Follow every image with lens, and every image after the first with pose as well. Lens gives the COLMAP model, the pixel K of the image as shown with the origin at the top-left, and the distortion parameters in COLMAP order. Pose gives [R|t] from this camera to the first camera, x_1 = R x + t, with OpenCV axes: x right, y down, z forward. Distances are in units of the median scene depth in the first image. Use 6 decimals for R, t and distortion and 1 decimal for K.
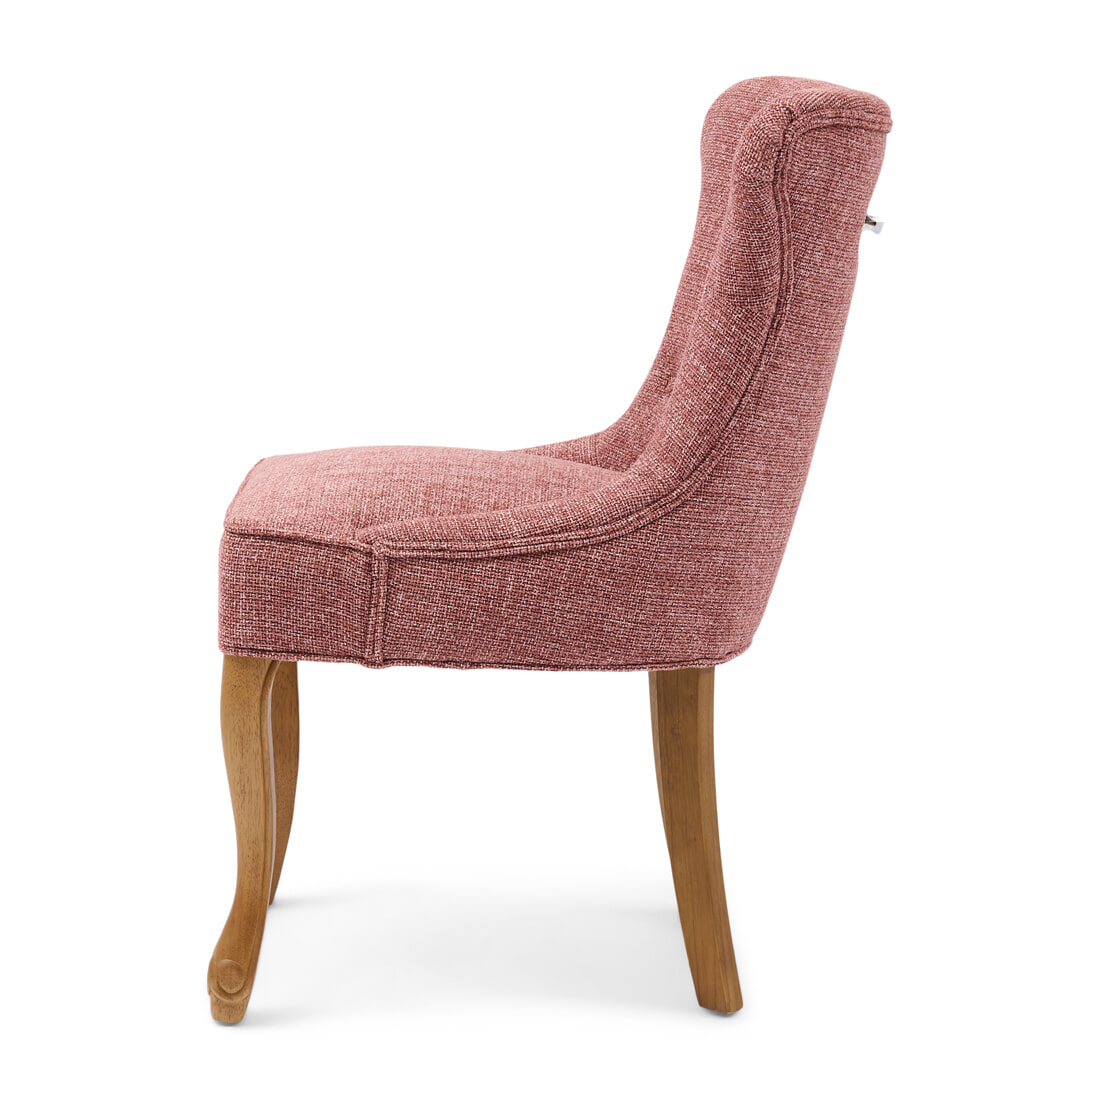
lens RADIAL K [[3516.3, 0, 550.0], [0, 3516.3, 550.0], [0, 0, 1]] dist [0.091556, -0.214299]
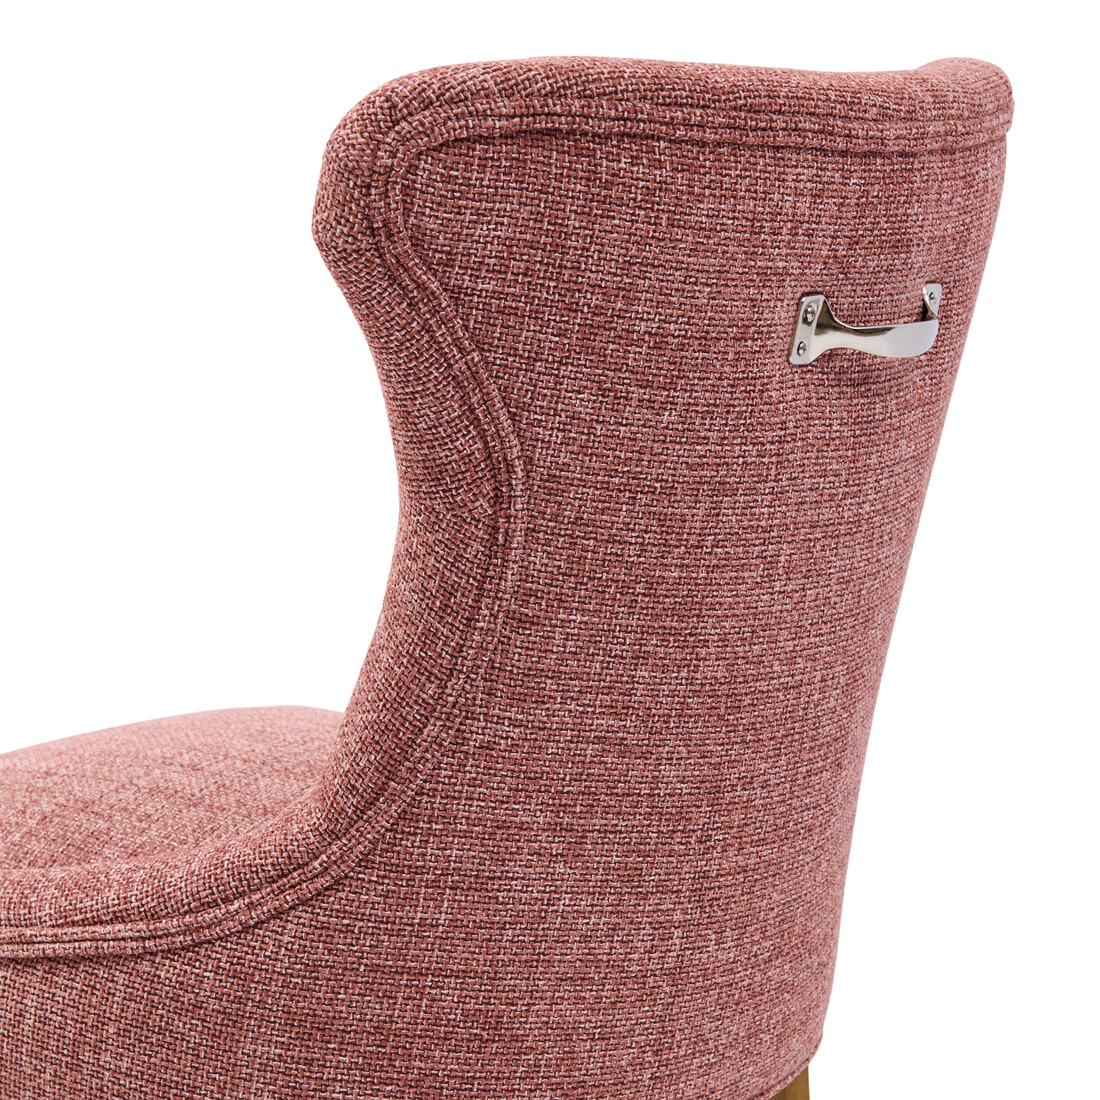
lens RADIAL K [[3516.3, 0, 550.0], [0, 3516.3, 550.0], [0, 0, 1]] dist [0.091556, -0.214299]
pose [[0.862140, 0.032872, -0.505604, 0.320885], [-0.046397, 0.998822, -0.014177, -0.055664], [0.504542, 0.035681, 0.862649, 0.576835]]
